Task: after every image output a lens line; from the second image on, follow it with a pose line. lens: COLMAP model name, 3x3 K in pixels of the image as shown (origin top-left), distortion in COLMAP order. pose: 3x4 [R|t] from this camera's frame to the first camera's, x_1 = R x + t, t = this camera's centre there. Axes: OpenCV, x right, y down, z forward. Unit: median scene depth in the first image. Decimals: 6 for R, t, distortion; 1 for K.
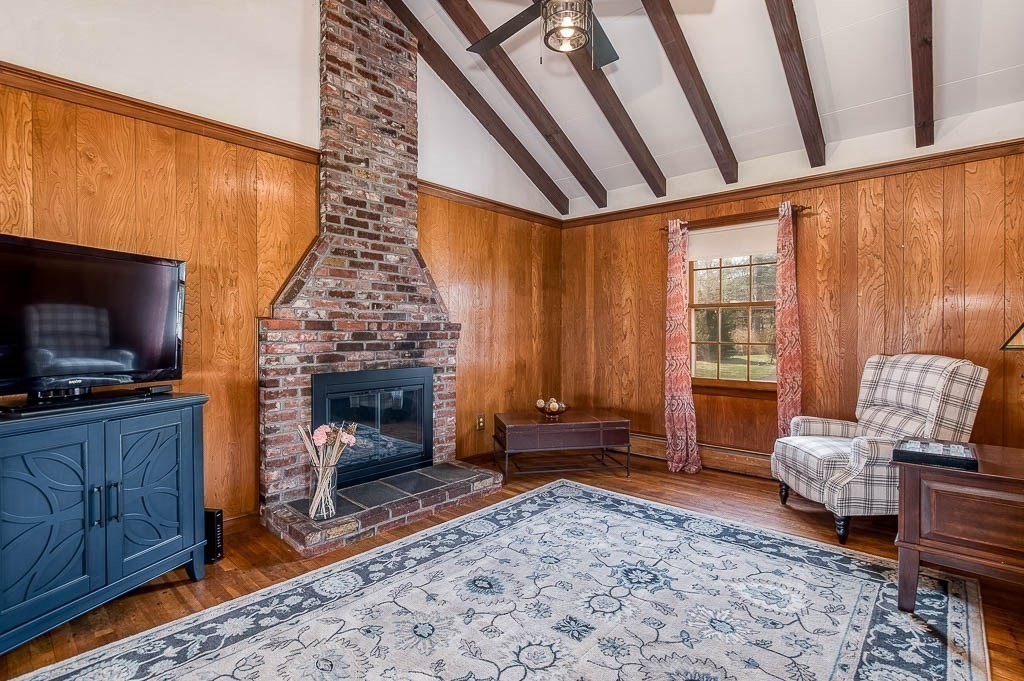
lens RADIAL K [[500.9, 0, 517.4], [0, 500.9, 333.4], [0, 0, 1]] dist [-0.001632, -0.000294]
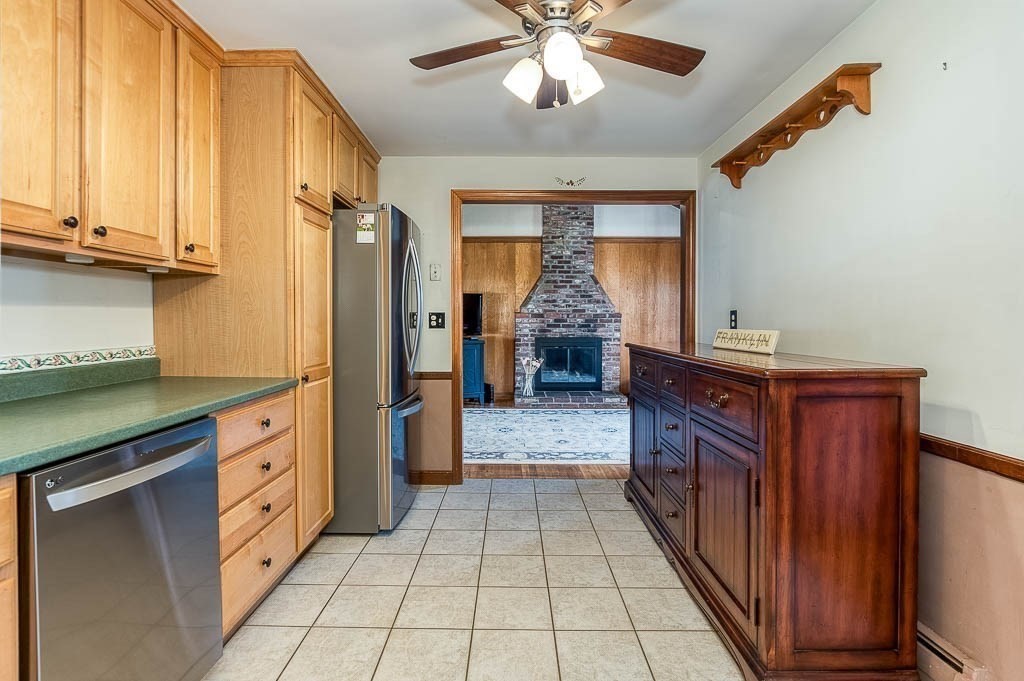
lens RADIAL K [[514.5, 0, 508.8], [0, 514.5, 324.1], [0, 0, 1]] dist [-0.001056, -0.000225]
pose [[0.657398, 0.005047, -0.753527, 1.173243], [-0.002958, 0.999987, 0.004117, 0.011514], [0.753538, -0.000478, 0.657404, -0.575221]]
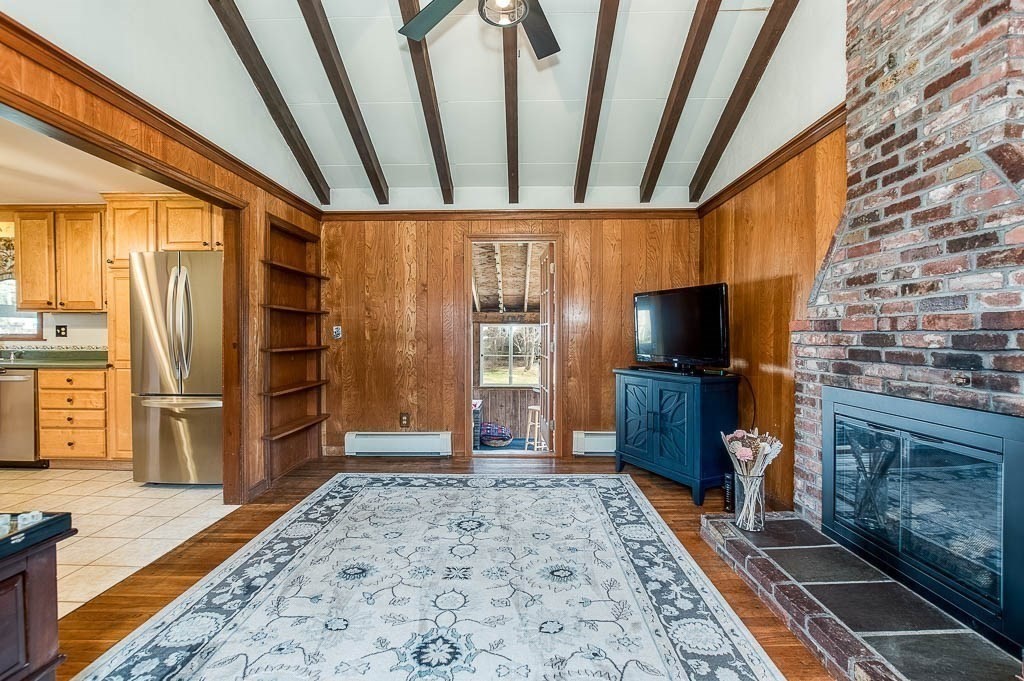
lens RADIAL K [[449.5, 0, 502.1], [0, 449.5, 337.8], [0, 0, 1]] dist [-0.011535, 0.000279]
pose [[-0.774822, 0.004285, -0.632164, 0.429290], [-0.001876, 0.999957, 0.009078, -0.001627], [0.632176, 0.008220, -0.774781, 1.139706]]
